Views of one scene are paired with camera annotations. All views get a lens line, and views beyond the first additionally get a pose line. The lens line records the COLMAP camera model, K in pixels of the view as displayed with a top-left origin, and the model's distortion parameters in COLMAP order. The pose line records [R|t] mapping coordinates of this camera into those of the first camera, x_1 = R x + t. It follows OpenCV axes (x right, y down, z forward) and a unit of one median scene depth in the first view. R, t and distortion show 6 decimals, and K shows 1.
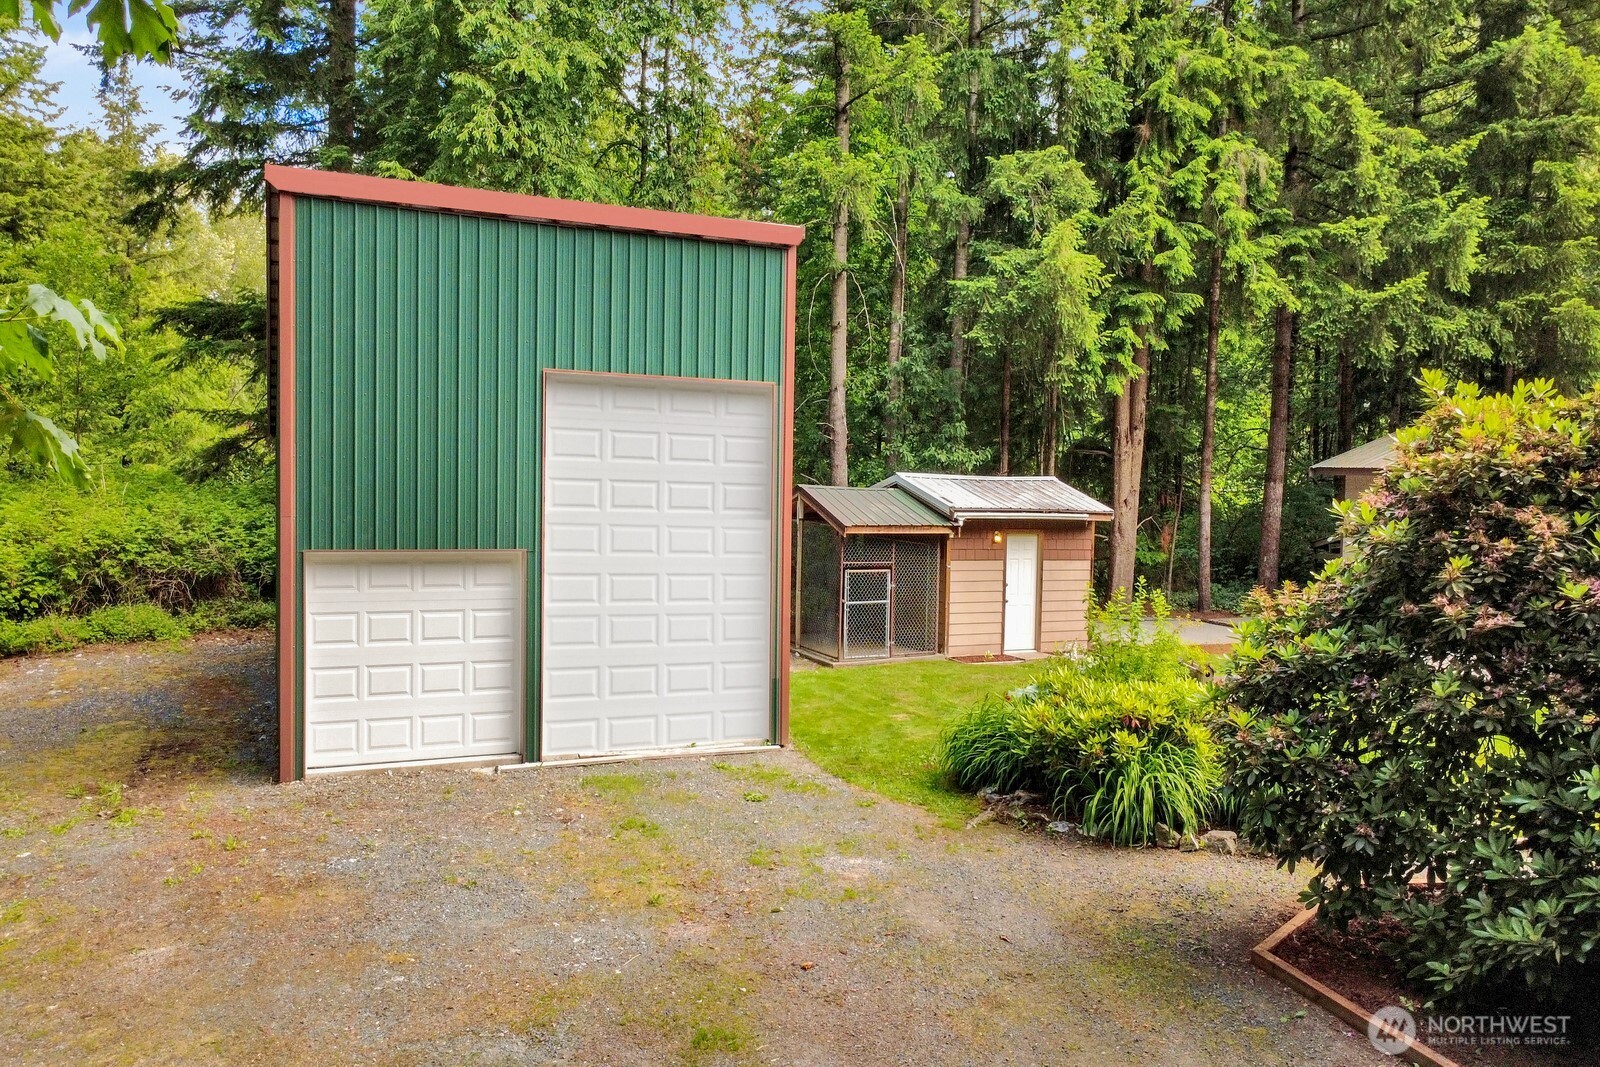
lens RADIAL K [[1165.6, 0, 803.1], [0, 1165.6, 538.0], [0, 0, 1]] dist [0.010099, 0.014879]
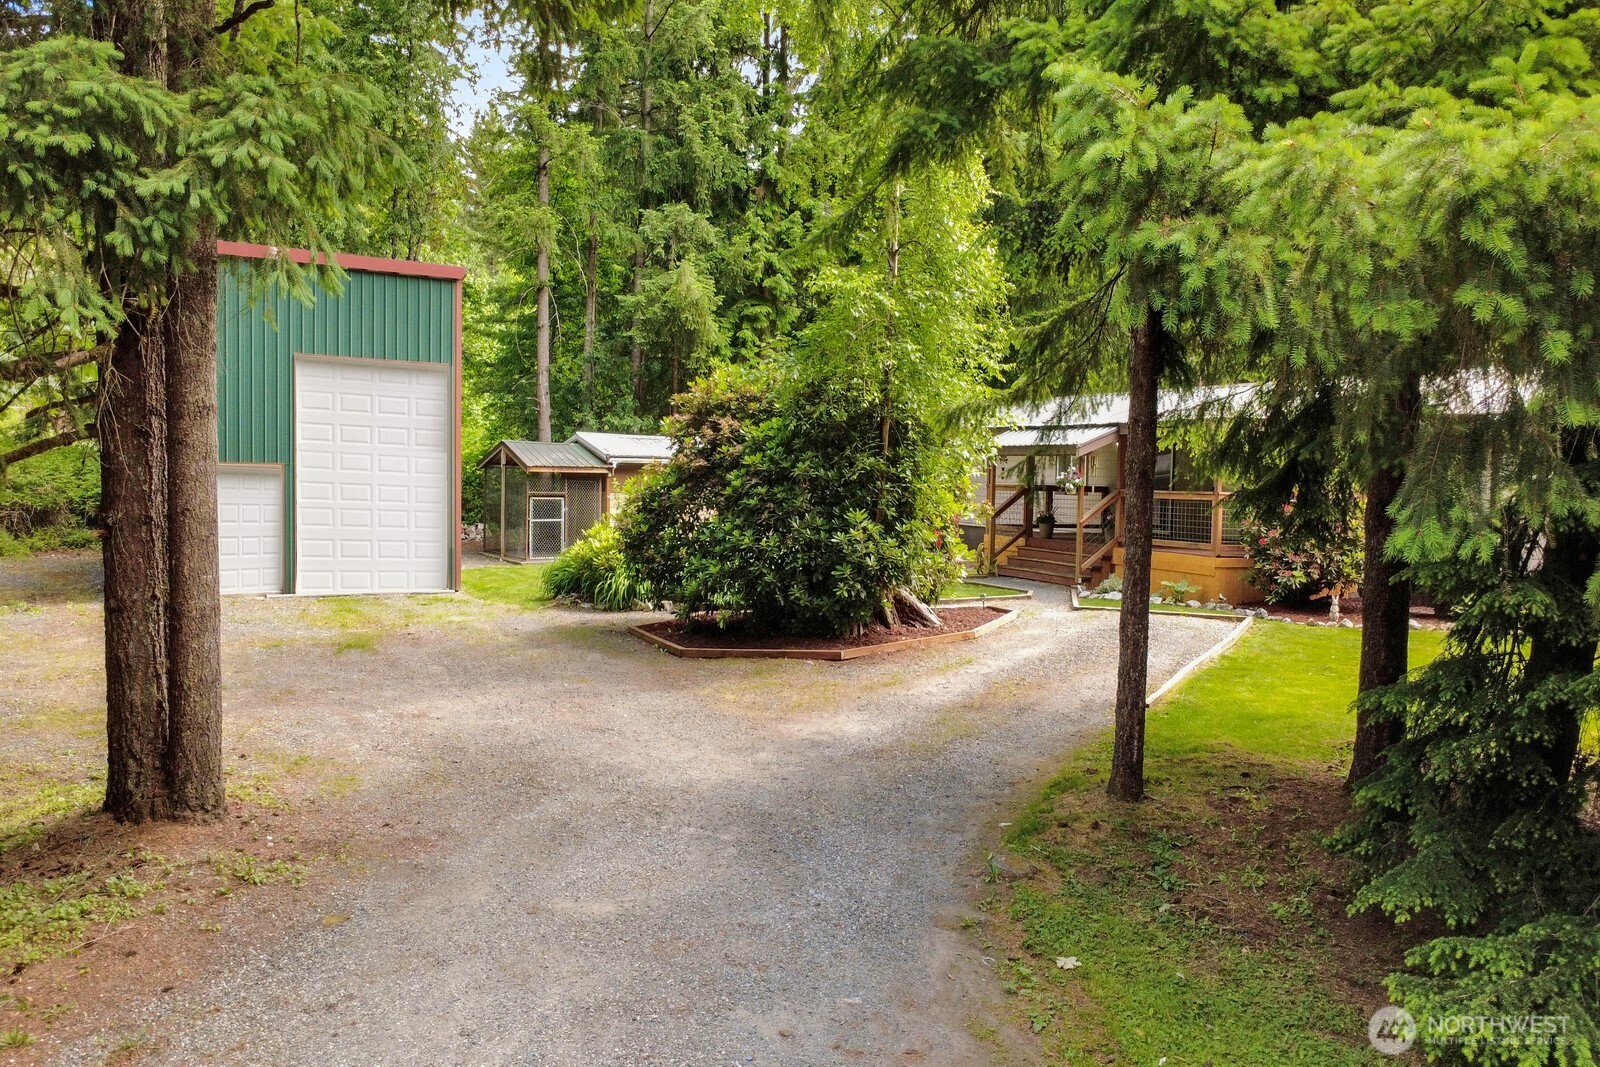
lens RADIAL K [[1165.6, 0, 796.9], [0, 1165.6, 526.1], [0, 0, 1]] dist [0.010099, 0.014879]
pose [[0.989300, -0.012106, 0.145391, 0.137683], [0.012721, 0.999914, -0.003298, 0.065234], [-0.145338, 0.005112, 0.989369, -0.425763]]
